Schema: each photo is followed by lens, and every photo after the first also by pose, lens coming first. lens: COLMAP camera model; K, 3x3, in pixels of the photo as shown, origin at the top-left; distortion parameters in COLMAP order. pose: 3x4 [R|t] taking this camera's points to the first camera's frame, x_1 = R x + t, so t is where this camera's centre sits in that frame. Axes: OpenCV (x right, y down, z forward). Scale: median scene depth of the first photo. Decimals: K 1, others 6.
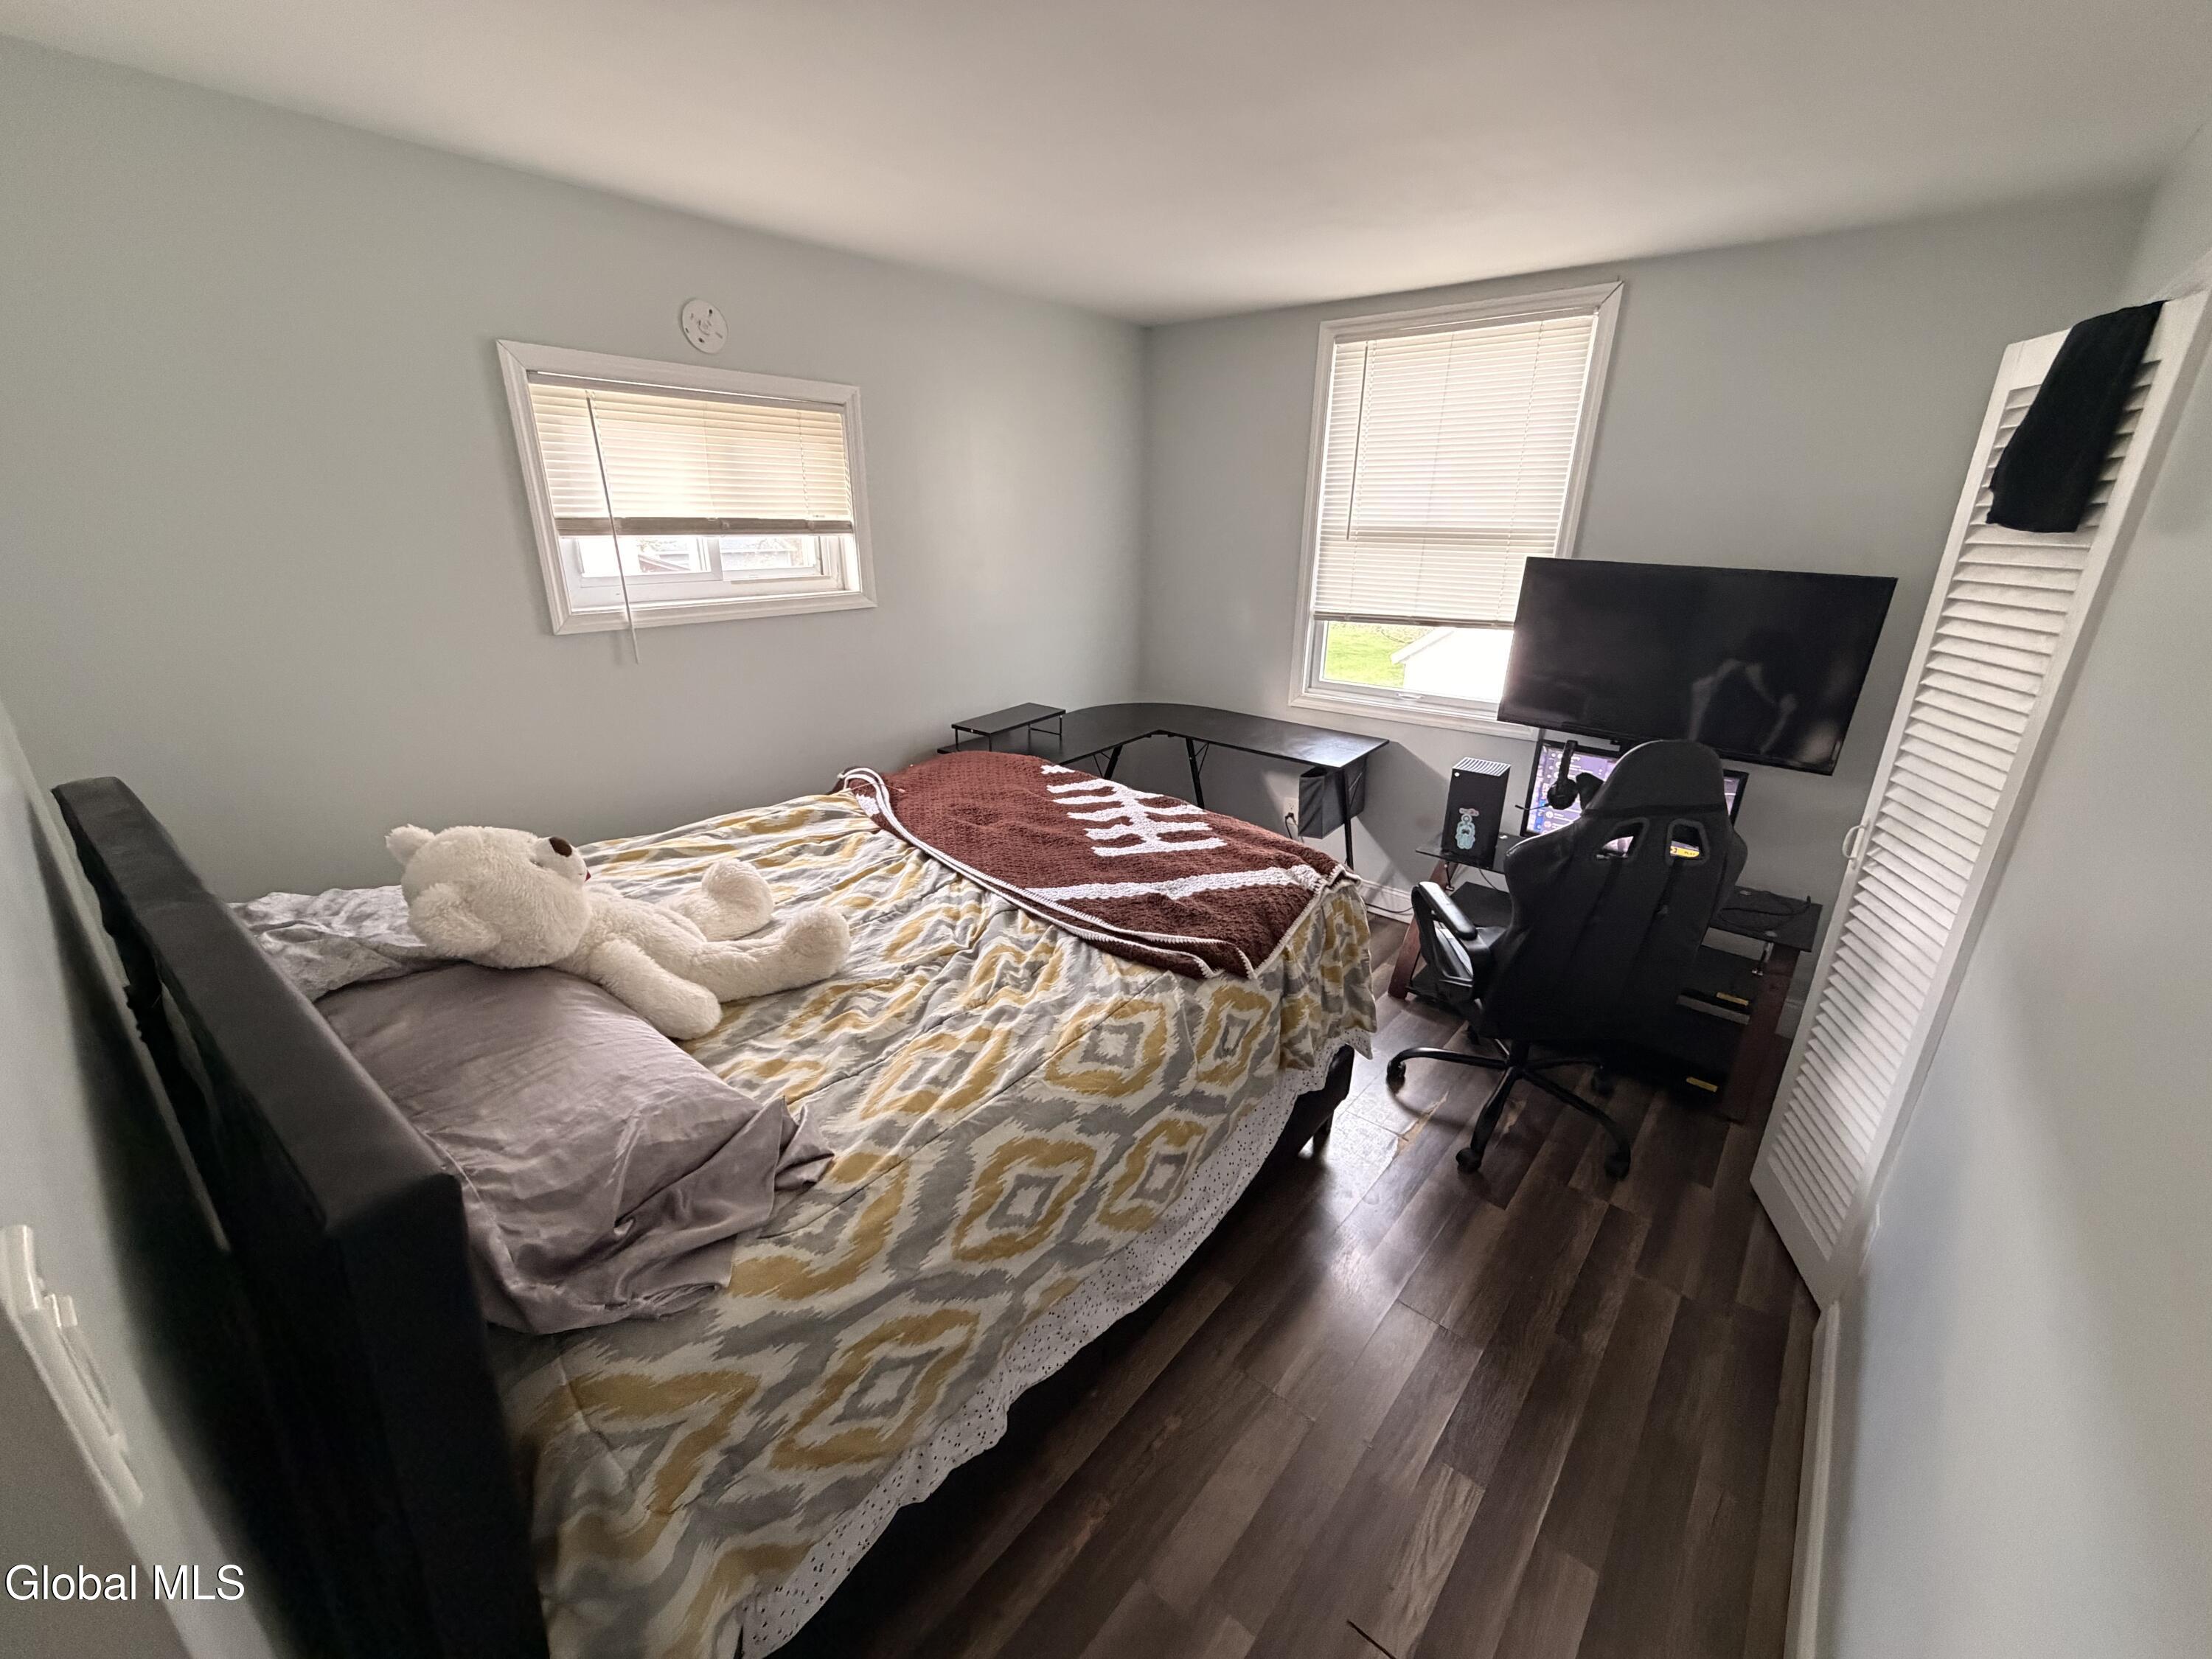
lens RADIAL K [[875.2, 0, 1113.8], [0, 875.2, 815.2], [0, 0, 1]] dist [0.000319, 0.000573]
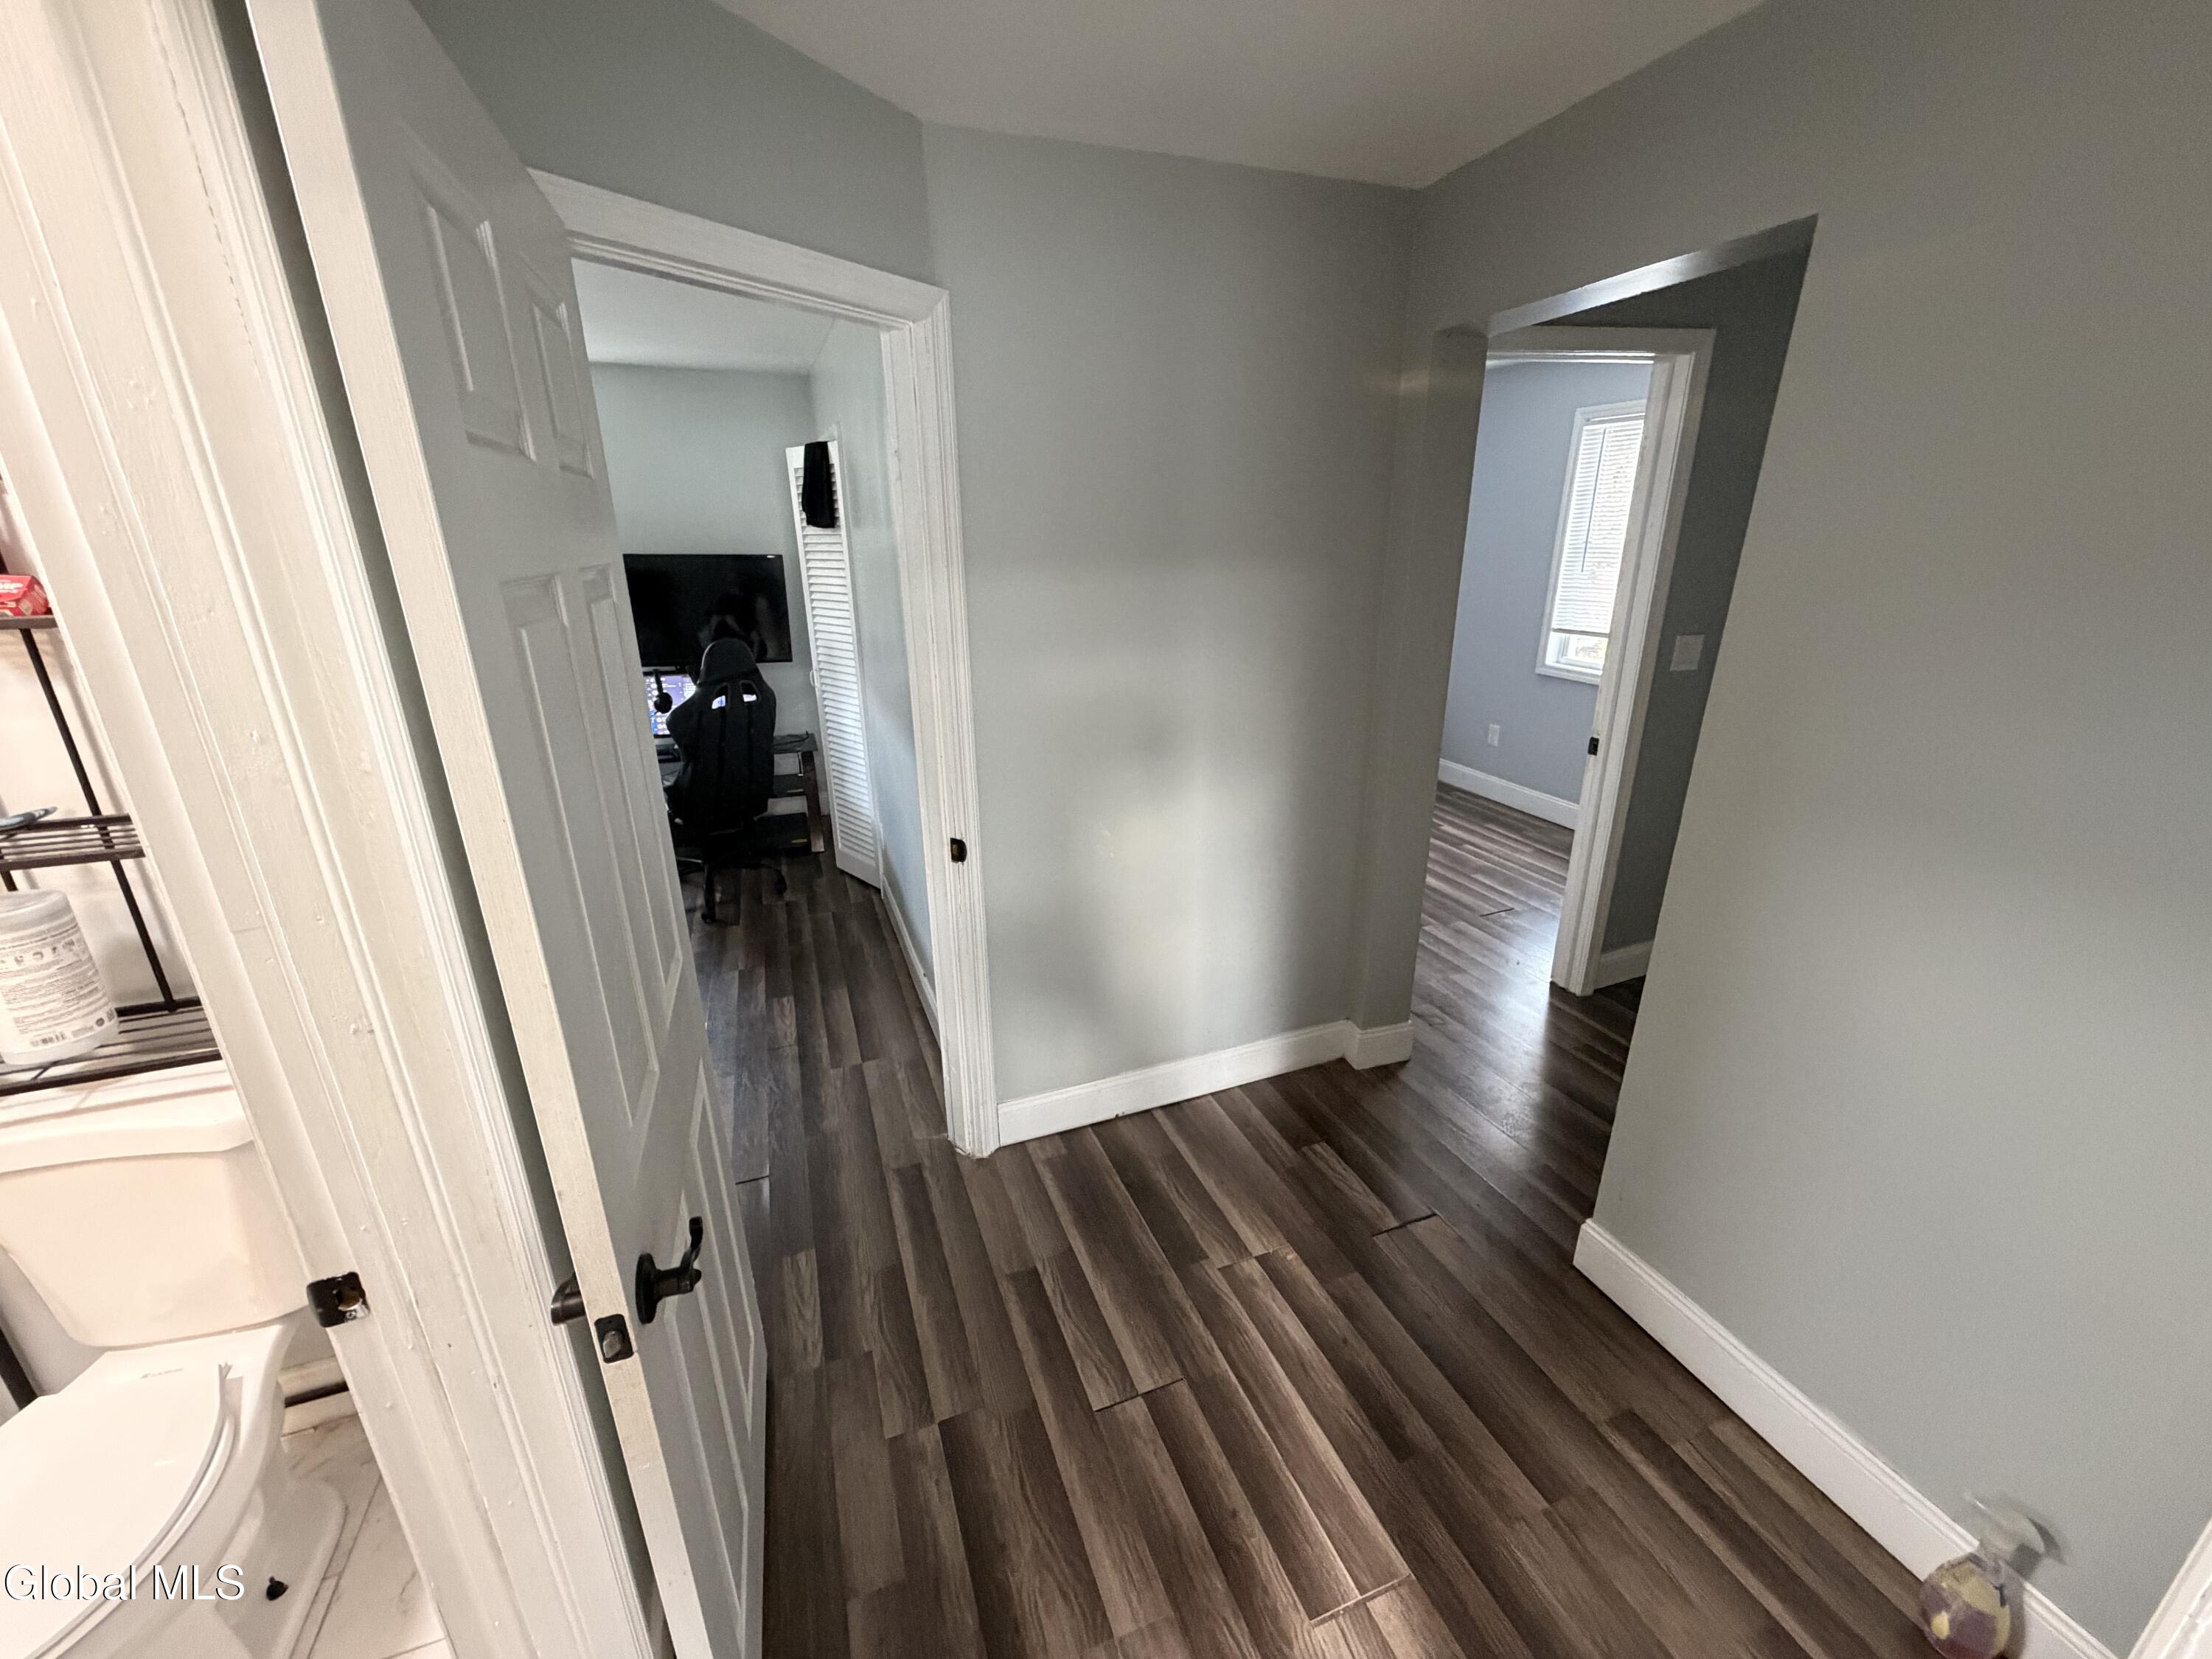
lens RADIAL K [[875.2, 0, 1100.4], [0, 875.2, 825.4], [0, 0, 1]] dist [0.000319, 0.000573]
pose [[0.481864, -0.304827, 0.821515, -0.646827], [0.306563, 0.936936, 0.167839, 0.217876], [-0.820869, 0.170971, 0.544925, -0.637700]]
